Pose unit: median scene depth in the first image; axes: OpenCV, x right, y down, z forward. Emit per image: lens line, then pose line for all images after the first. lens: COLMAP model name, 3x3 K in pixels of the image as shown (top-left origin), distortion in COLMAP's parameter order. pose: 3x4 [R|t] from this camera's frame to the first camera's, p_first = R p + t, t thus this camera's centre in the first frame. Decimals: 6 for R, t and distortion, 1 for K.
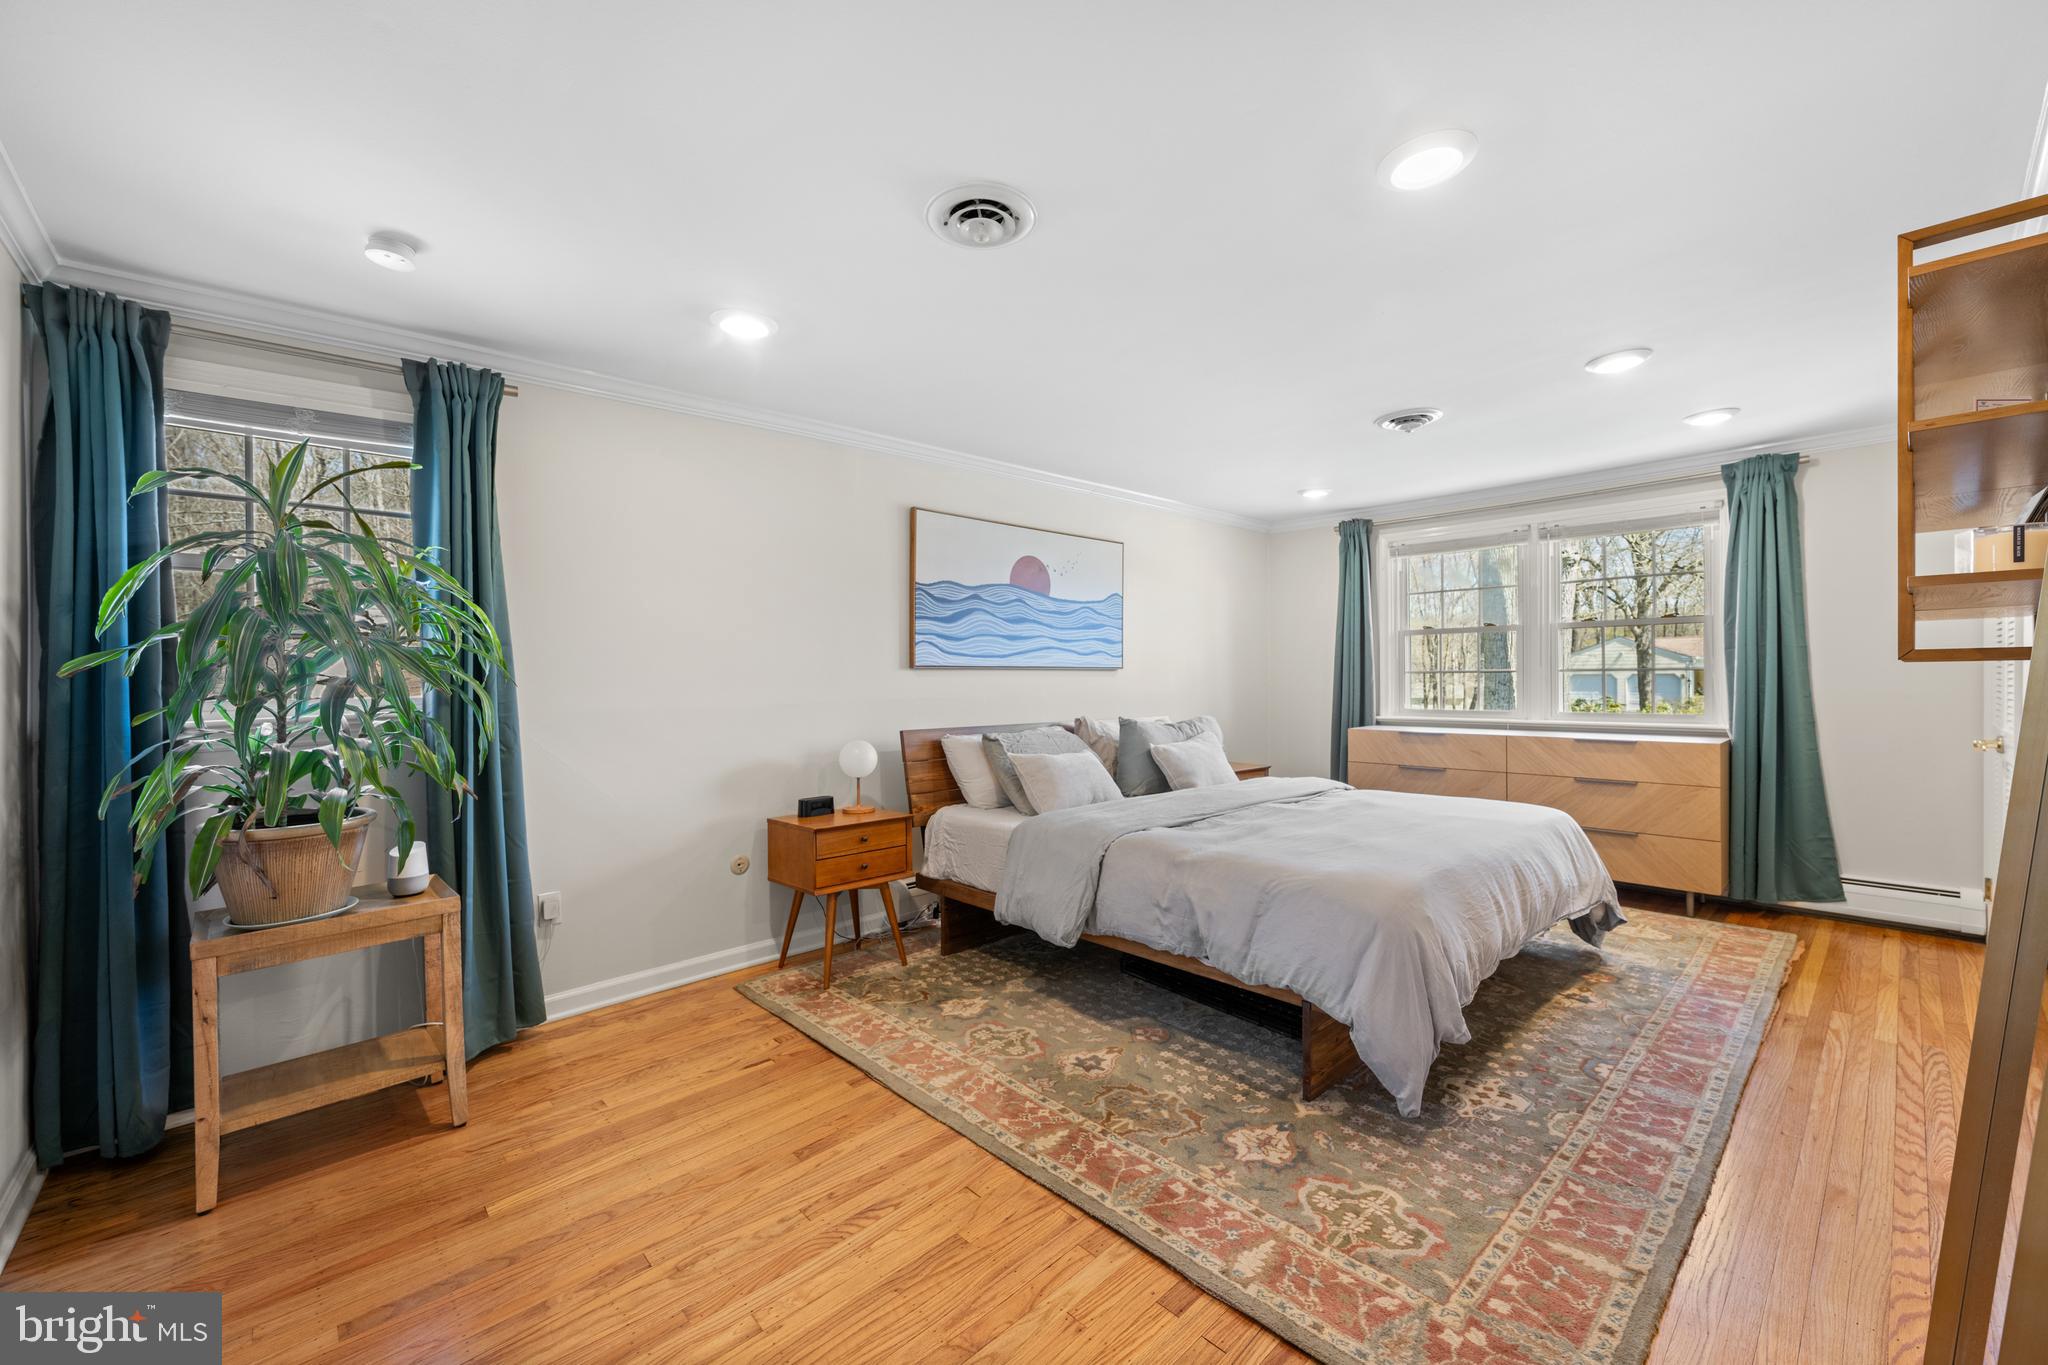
lens RADIAL K [[817.7, 0, 1016.5], [0, 817.7, 681.2], [0, 0, 1]] dist [-0.001229, 0.000519]
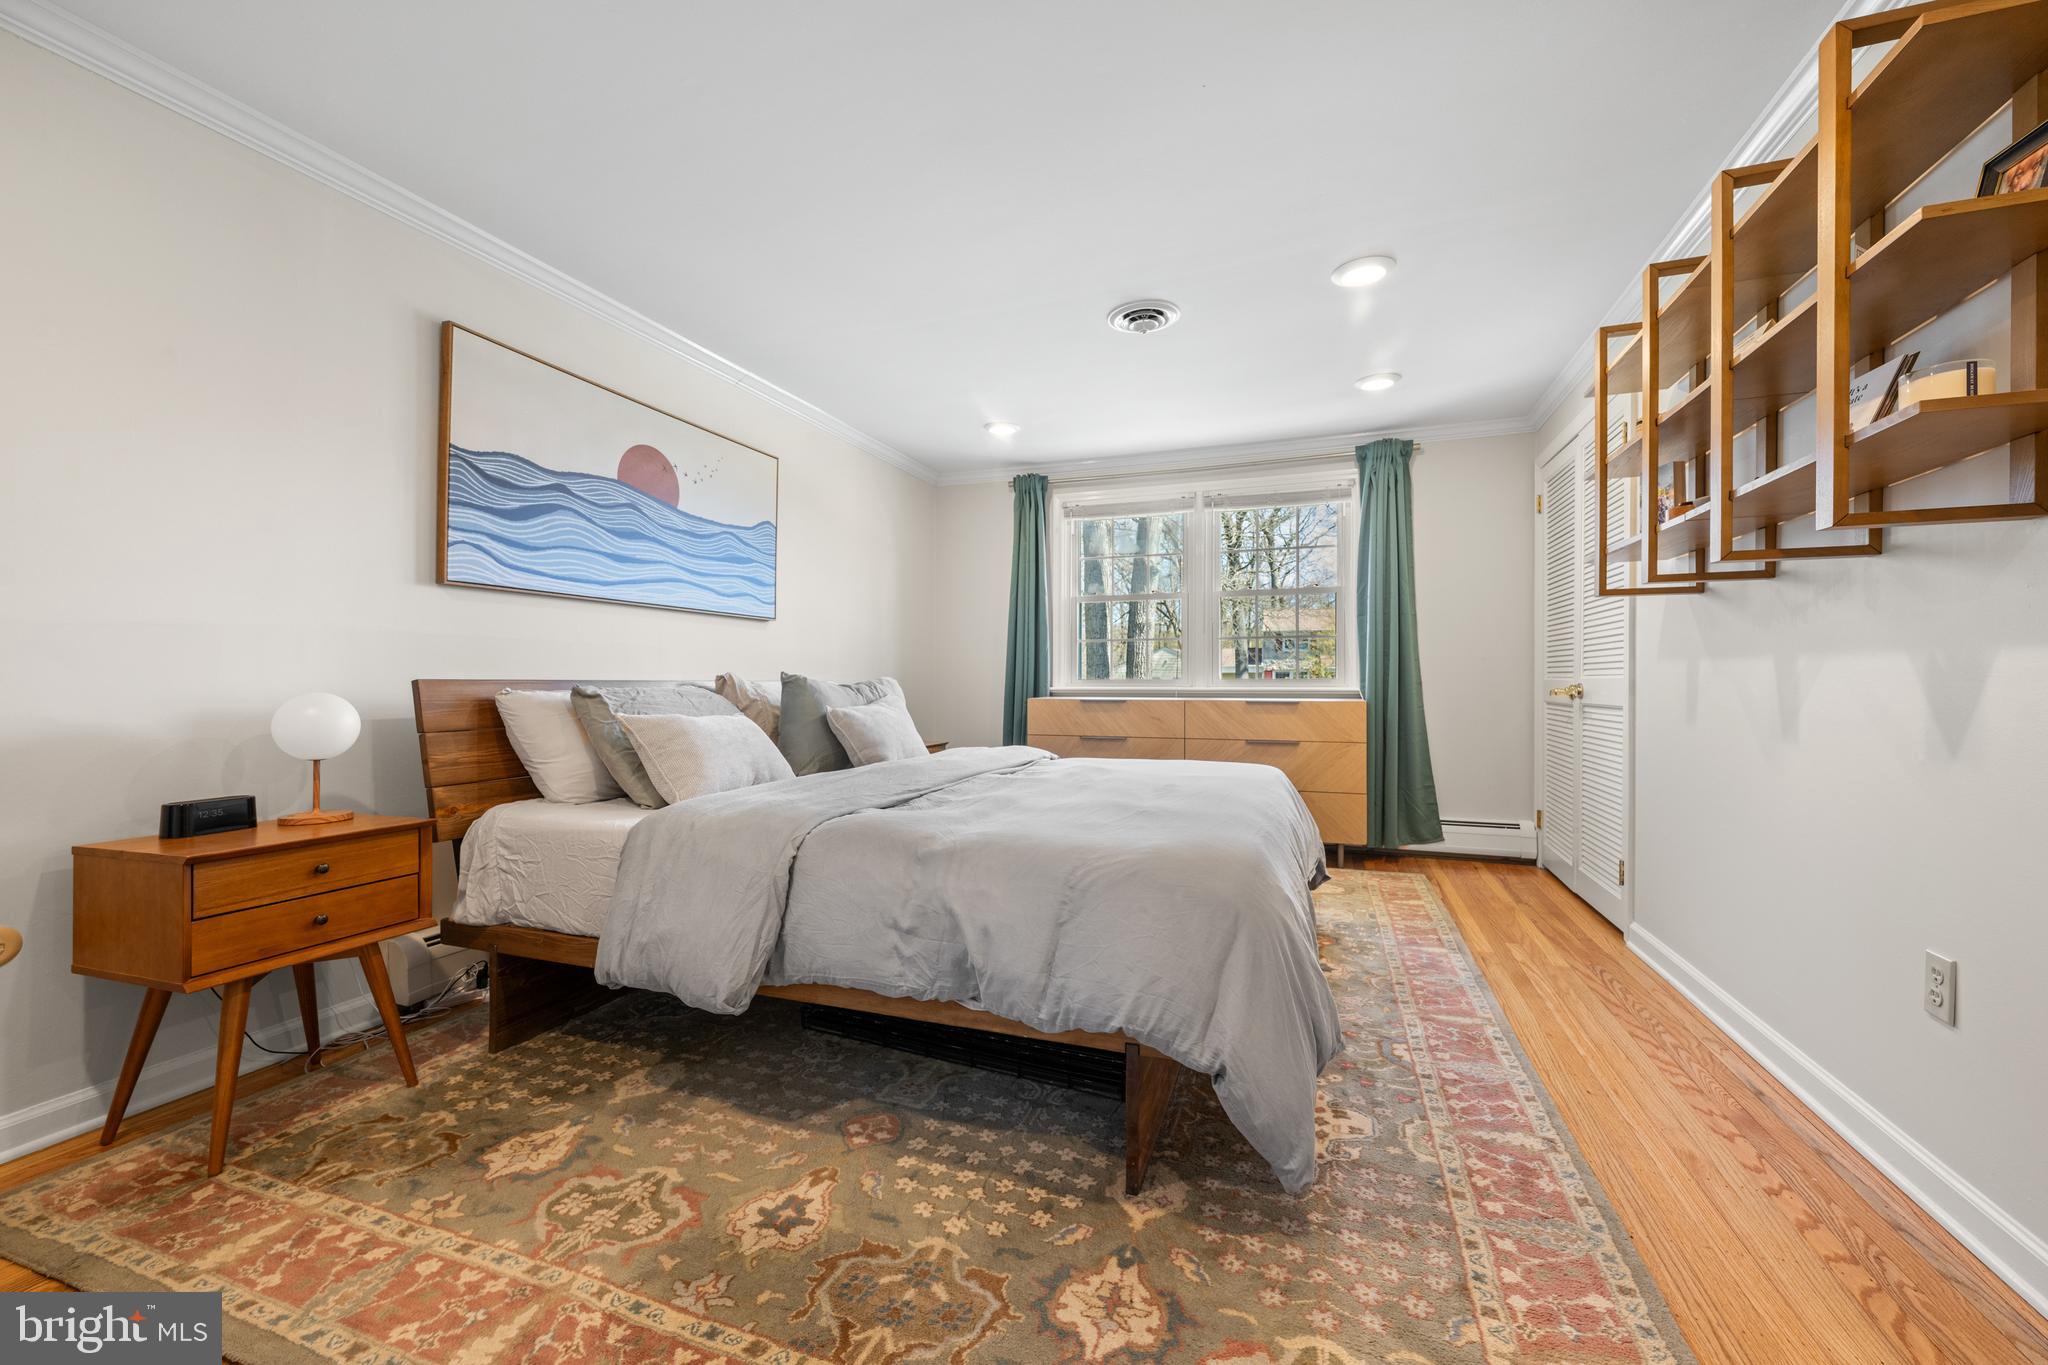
lens RADIAL K [[817.7, 0, 1023.2], [0, 817.7, 675.6], [0, 0, 1]] dist [-0.001229, 0.000519]
pose [[0.889773, 0.010393, 0.456286, -0.022709], [-0.005434, 0.999911, -0.012179, 0.072020], [-0.456372, 0.008357, 0.889750, 0.319703]]
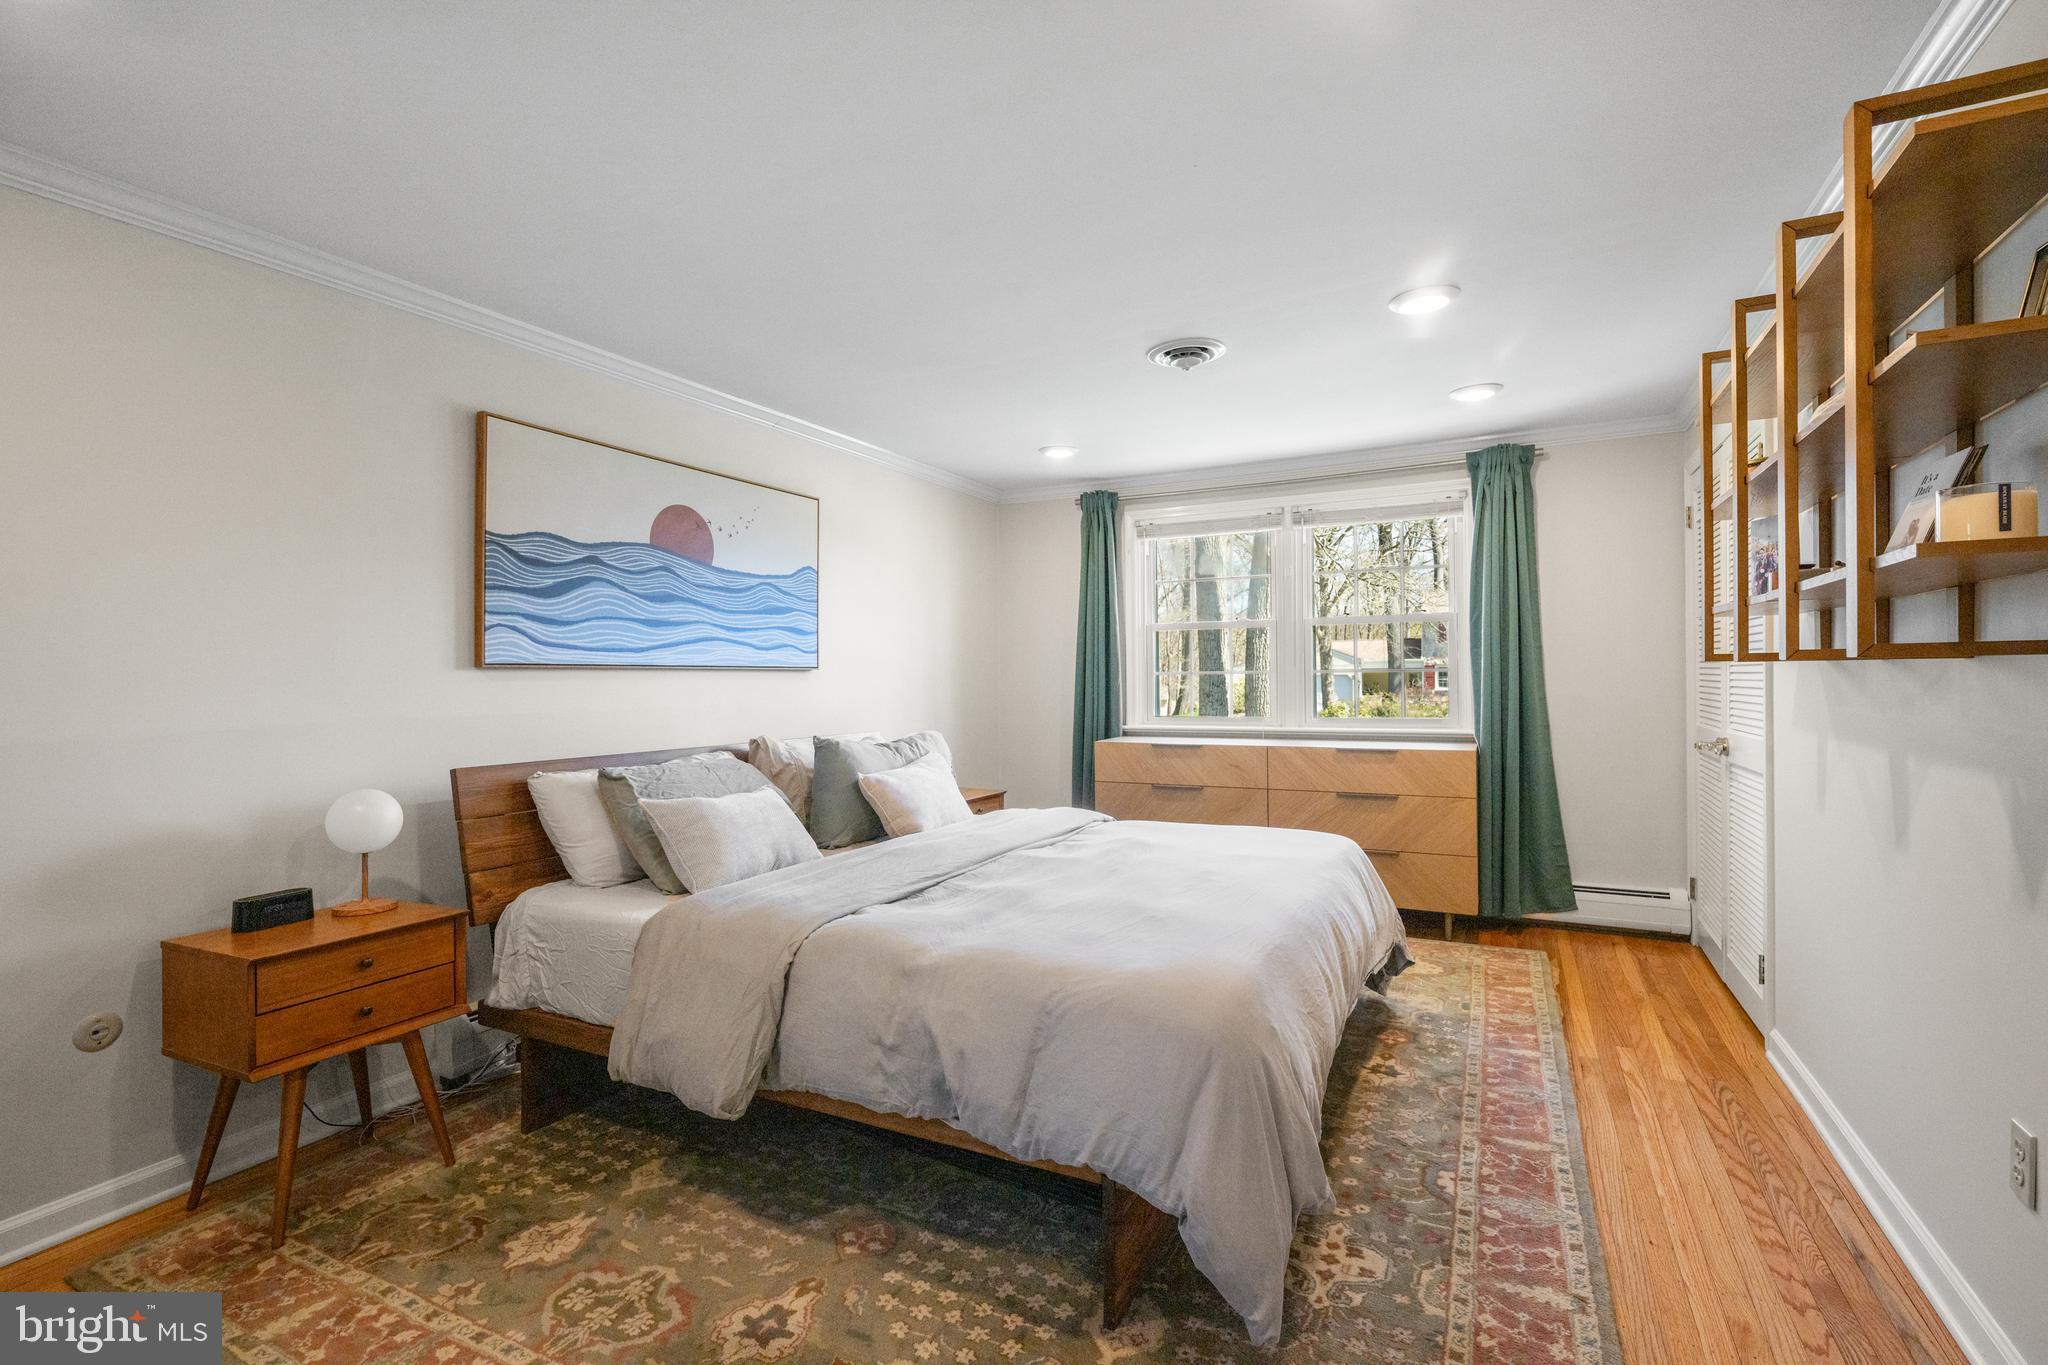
lens RADIAL K [[932.4, 0, 1025.8], [0, 932.4, 672.6], [0, 0, 1]] dist [-0.001110, 0.000339]
pose [[0.938866, 0.000018, 0.344282, 0.025091], [0.004056, 0.999930, -0.011112, -0.002744], [-0.344258, 0.011829, 0.938800, 0.226929]]
